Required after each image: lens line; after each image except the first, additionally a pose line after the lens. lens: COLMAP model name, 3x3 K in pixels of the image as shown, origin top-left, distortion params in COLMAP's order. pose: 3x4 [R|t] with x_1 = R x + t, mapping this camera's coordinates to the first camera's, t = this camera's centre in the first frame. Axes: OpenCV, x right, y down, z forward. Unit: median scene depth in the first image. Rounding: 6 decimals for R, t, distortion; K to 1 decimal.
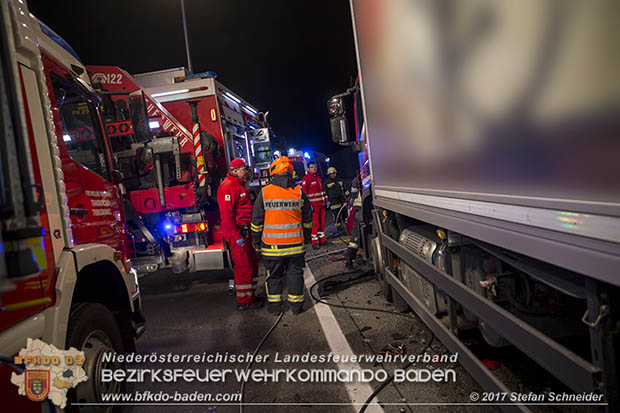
lens RADIAL K [[415.9, 0, 310.0], [0, 415.9, 206.5], [0, 0, 1]] dist [-0.112632, 0.080477]
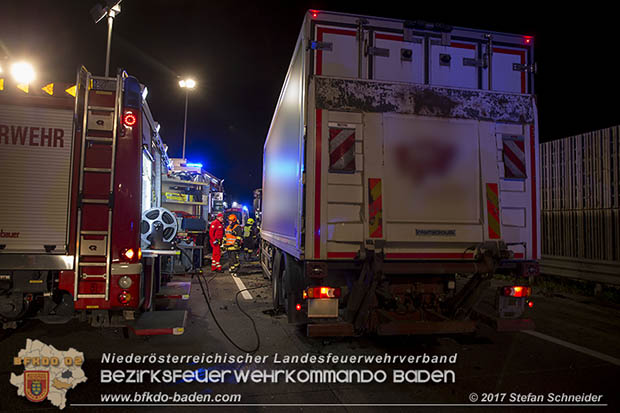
lens RADIAL K [[415.9, 0, 310.0], [0, 415.9, 206.5], [0, 0, 1]] dist [-0.112632, 0.080477]
pose [[0.978377, 0.155893, 0.135927, 0.030763], [-0.137509, 0.981183, -0.135540, 0.056625], [-0.154499, 0.113918, 0.981403, -0.789543]]
